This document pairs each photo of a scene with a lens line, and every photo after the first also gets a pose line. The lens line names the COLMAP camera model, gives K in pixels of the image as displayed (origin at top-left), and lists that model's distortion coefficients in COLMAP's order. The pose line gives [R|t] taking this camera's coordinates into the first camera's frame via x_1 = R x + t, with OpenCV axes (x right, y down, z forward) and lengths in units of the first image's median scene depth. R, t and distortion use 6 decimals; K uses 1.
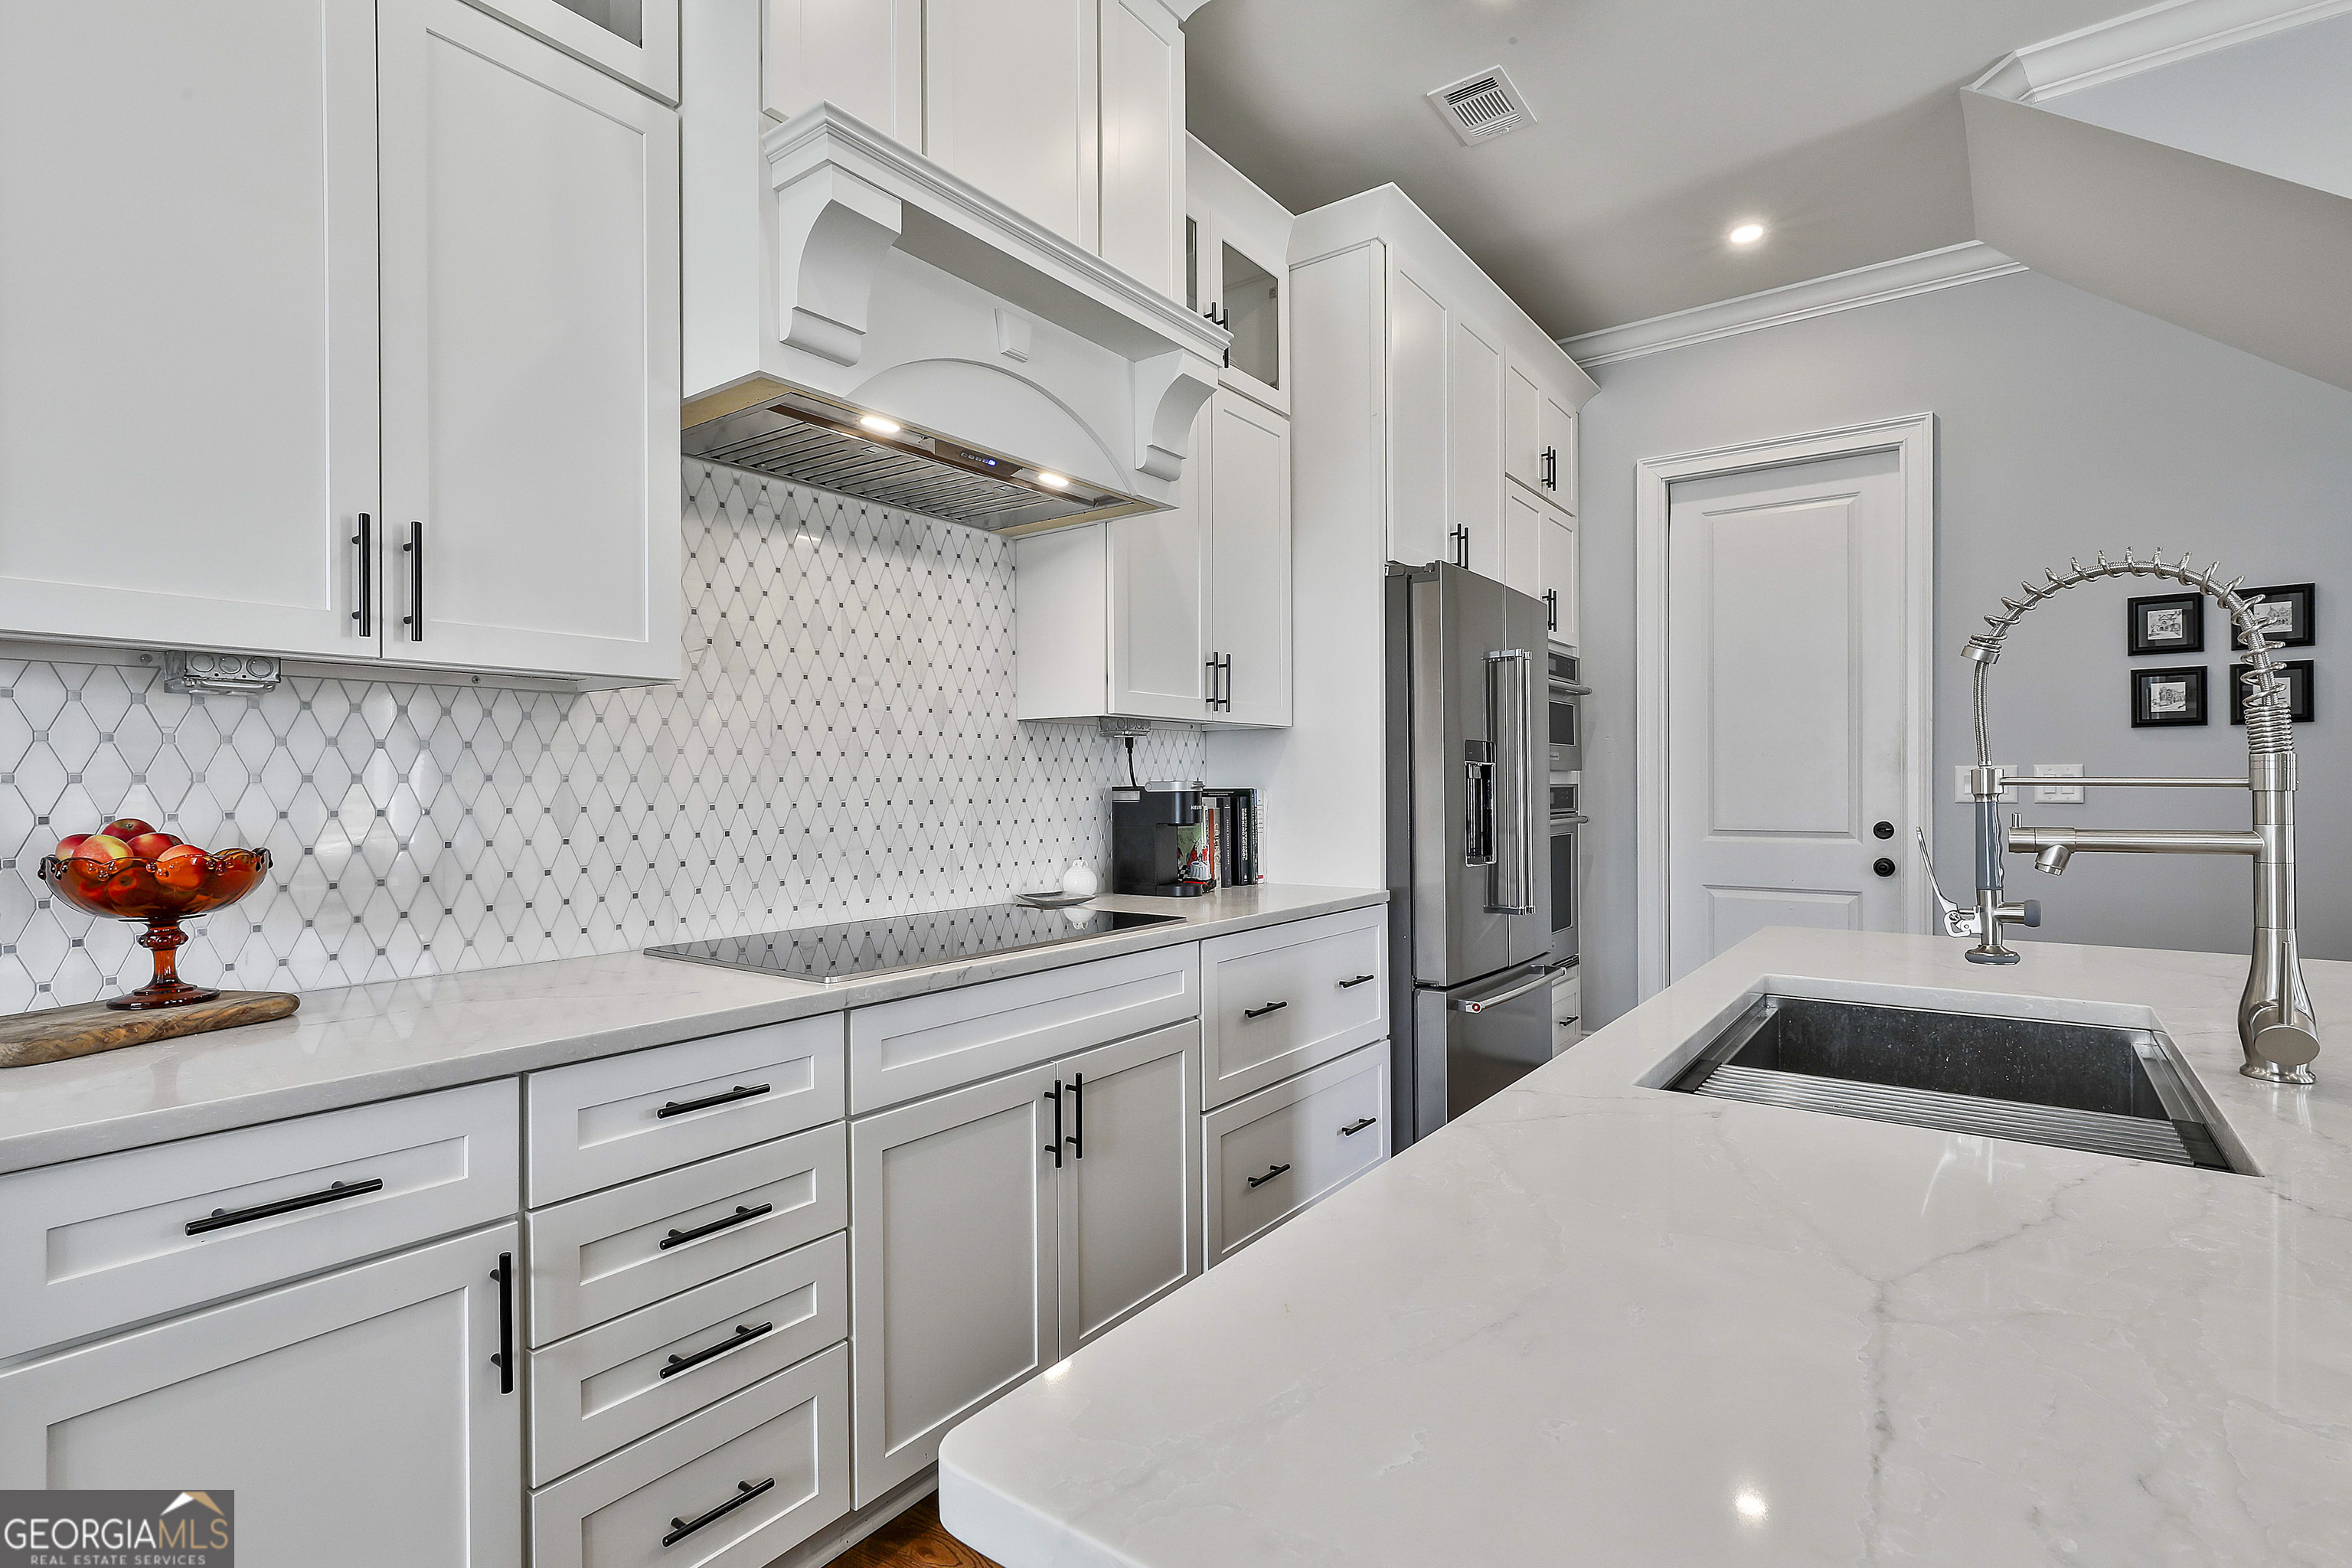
lens RADIAL K [[1129.1, 0, 1168.1], [0, 1129.1, 793.1], [0, 0, 1]] dist [-0.003234, 0.001804]
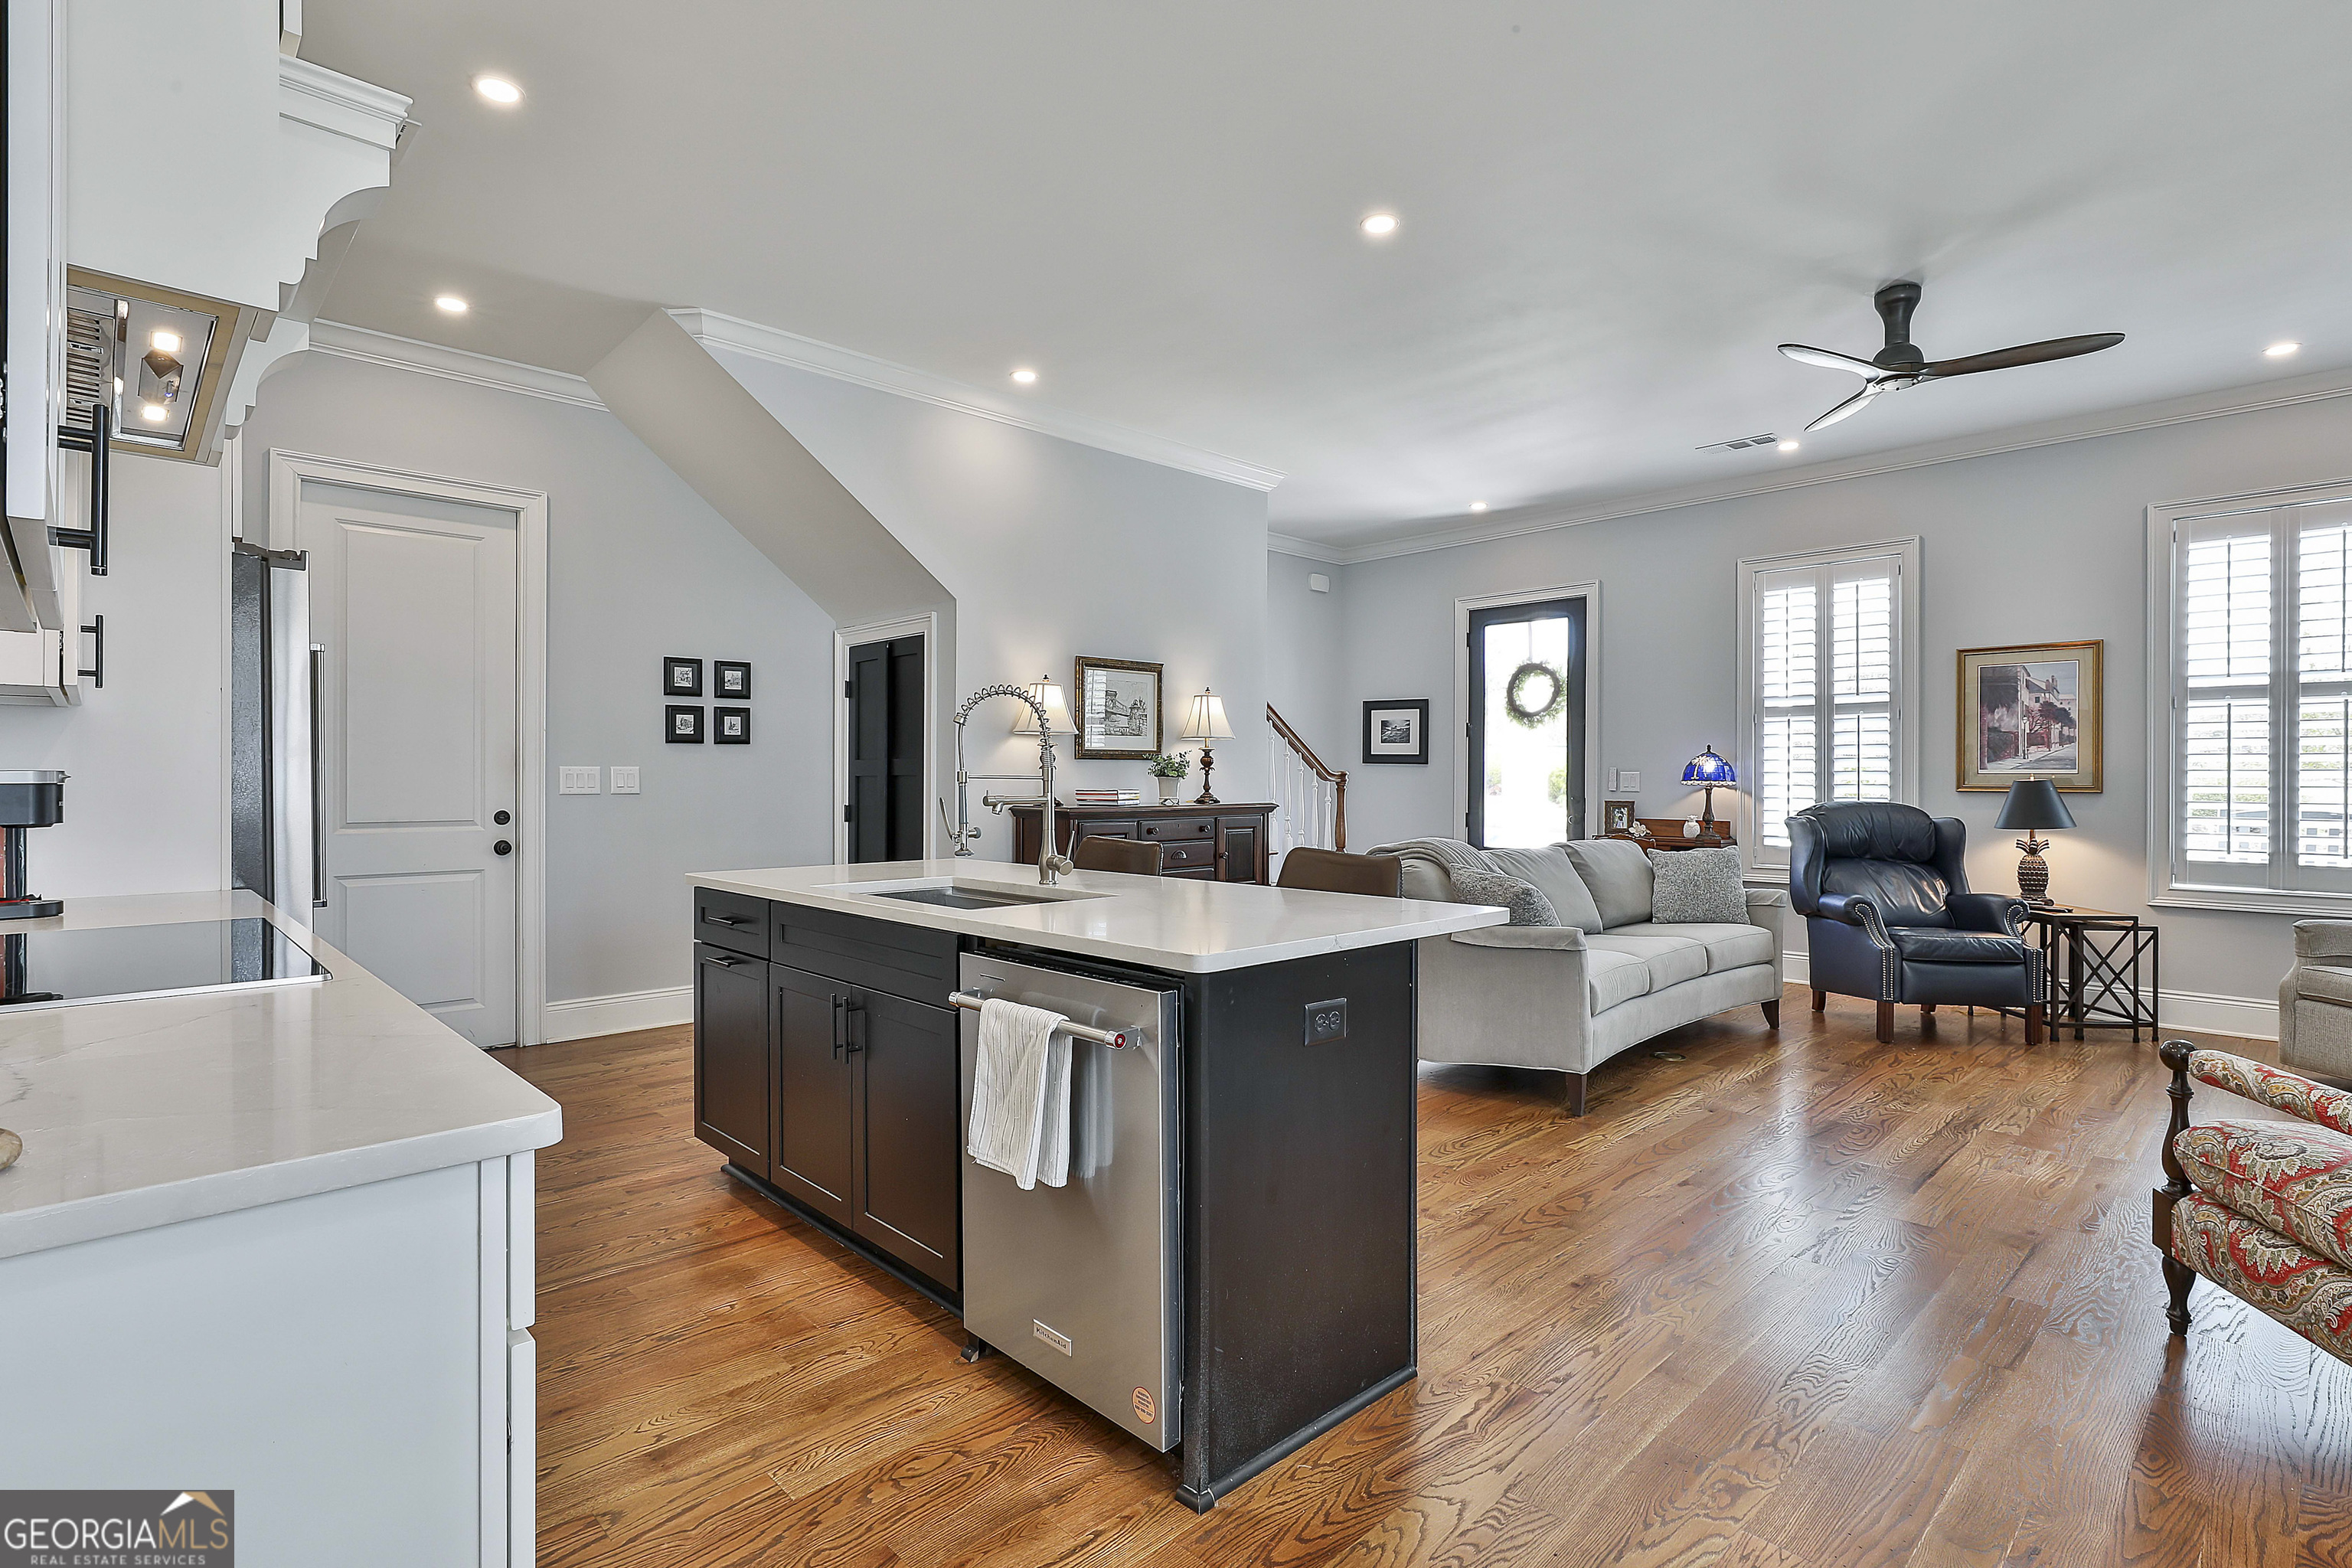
lens RADIAL K [[1129.1, 0, 1183.4], [0, 1129.1, 777.1], [0, 0, 1]] dist [-0.003234, 0.001804]
pose [[0.178934, 0.007819, 0.983830, -0.780400], [0.005878, 0.999942, -0.009016, 0.007832], [-0.983843, 0.007396, 0.178878, 0.085108]]
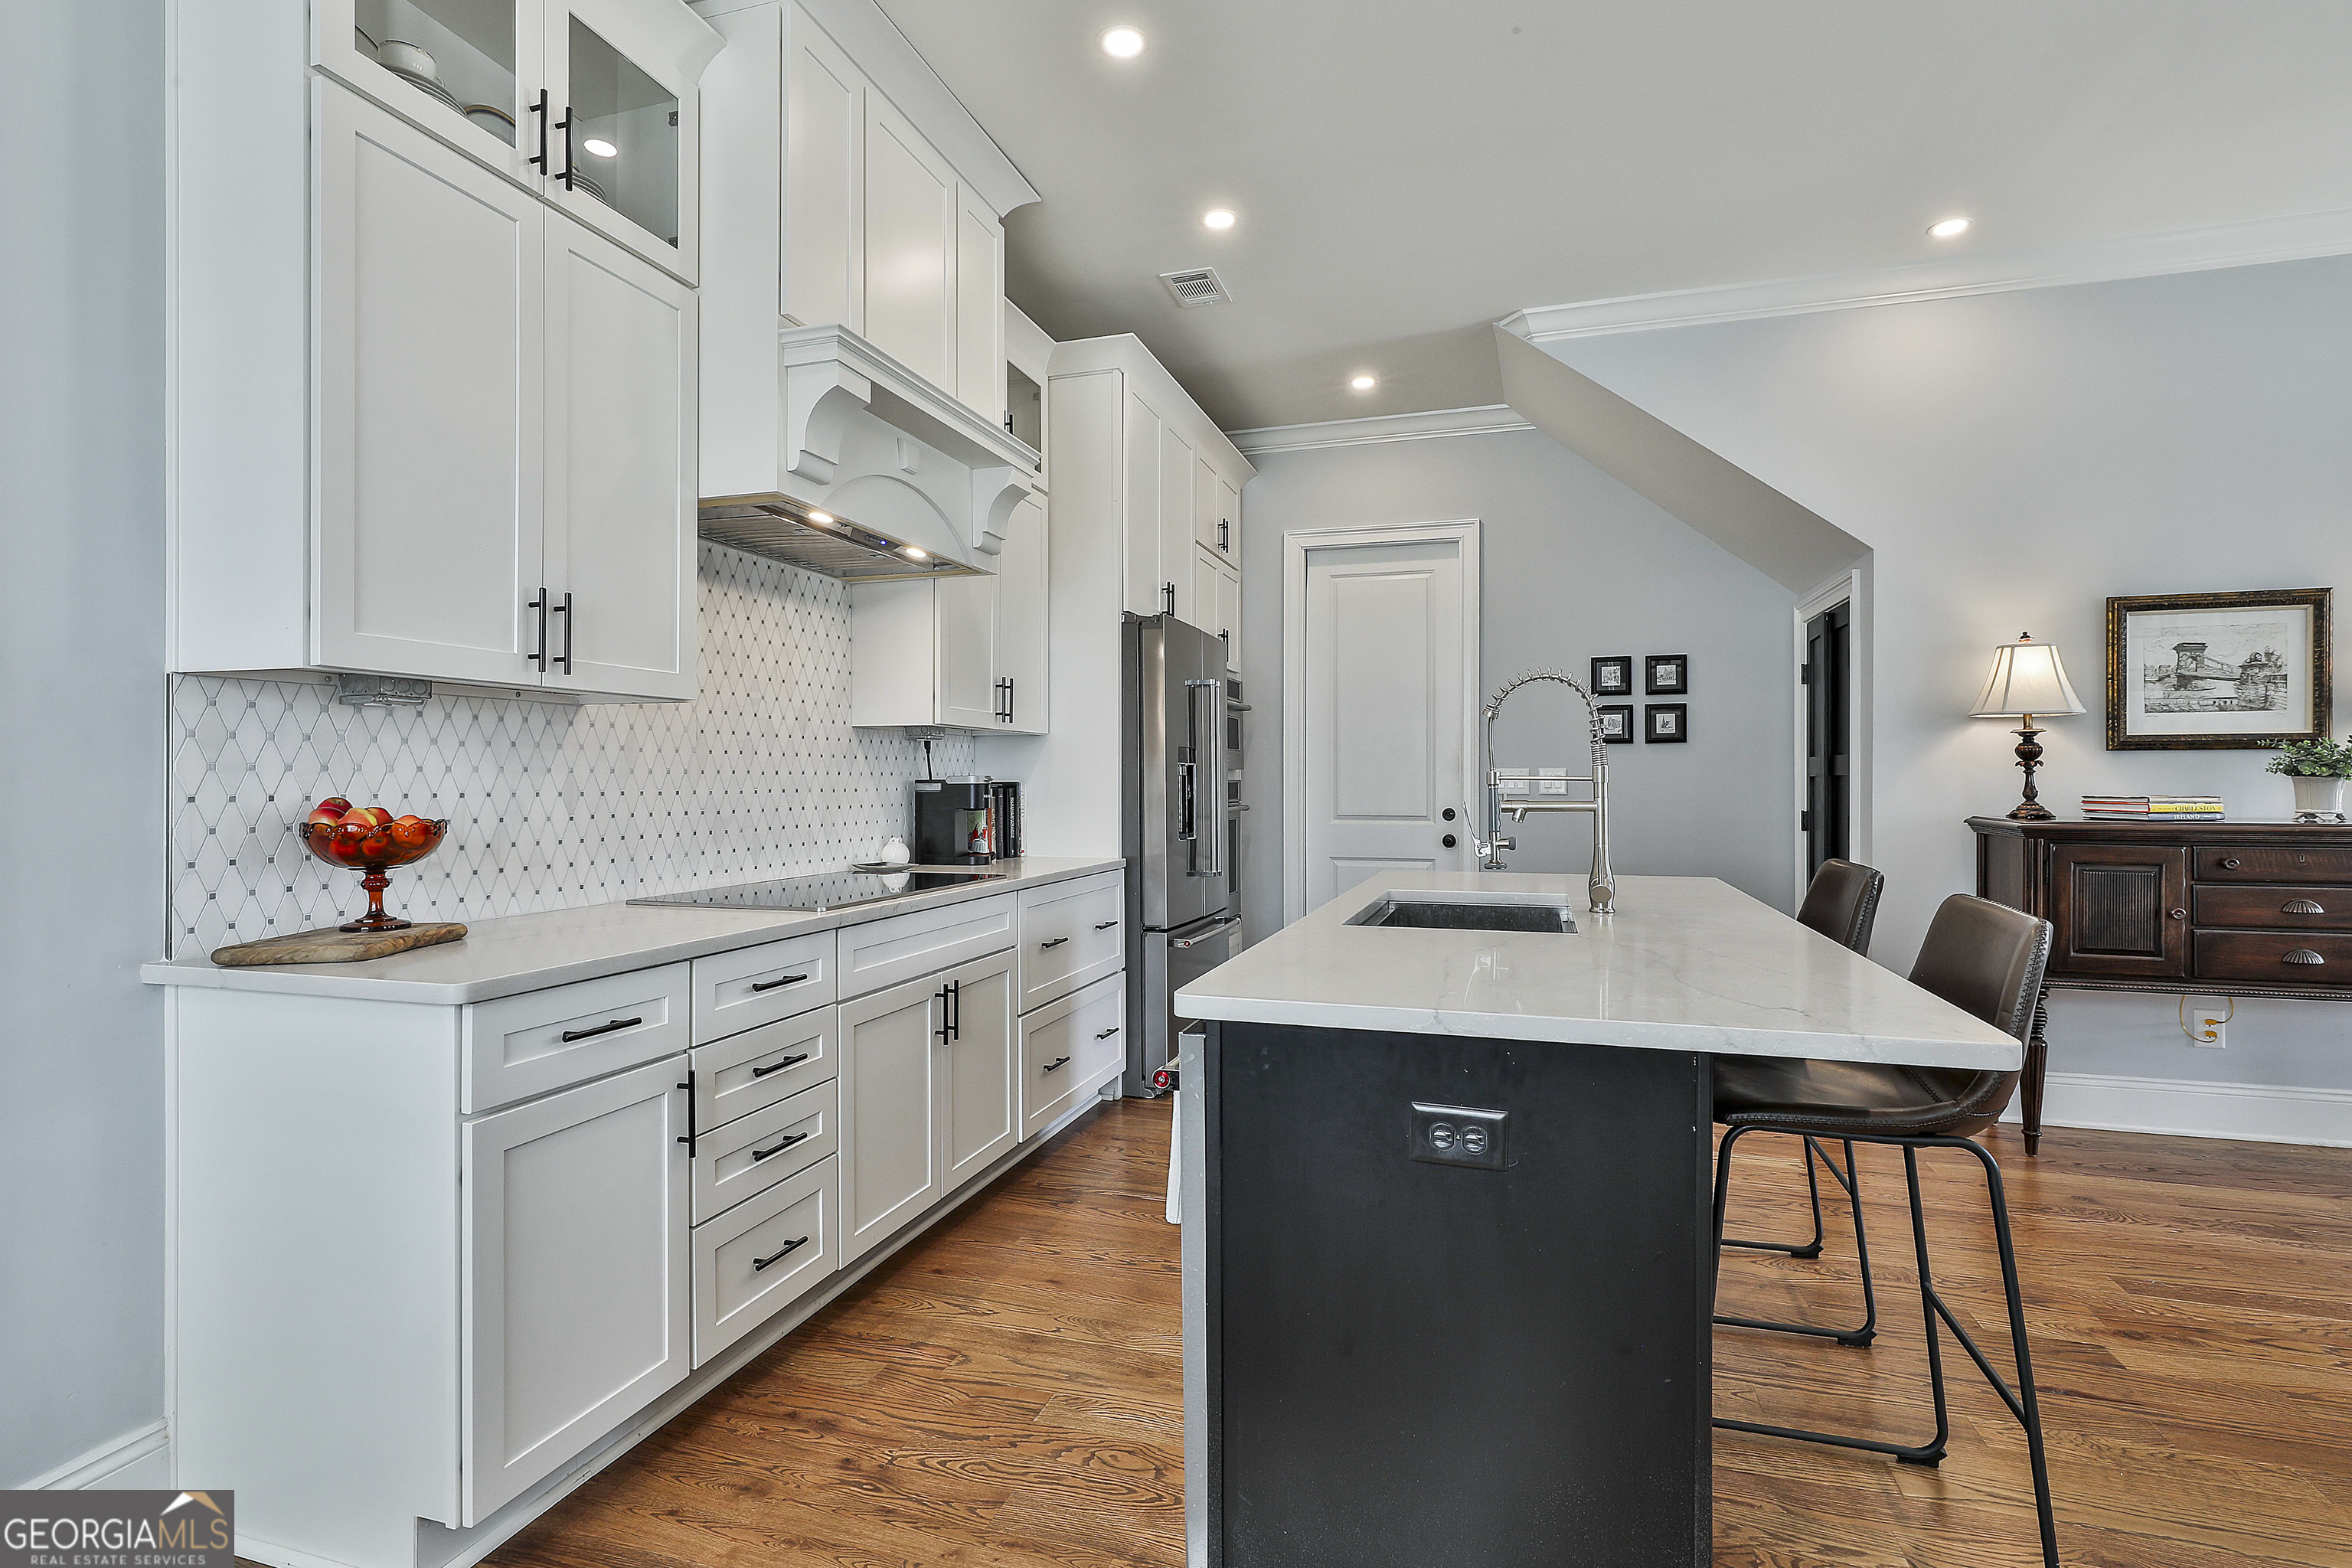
lens RADIAL K [[1129.1, 0, 1175.7], [0, 1129.1, 785.2], [0, 0, 1]] dist [-0.003234, 0.001804]
pose [[0.946827, 0.003550, 0.321724, -0.237472], [-0.002238, 0.999988, -0.004447, 0.006966], [-0.321736, 0.003490, 0.946823, -0.376398]]
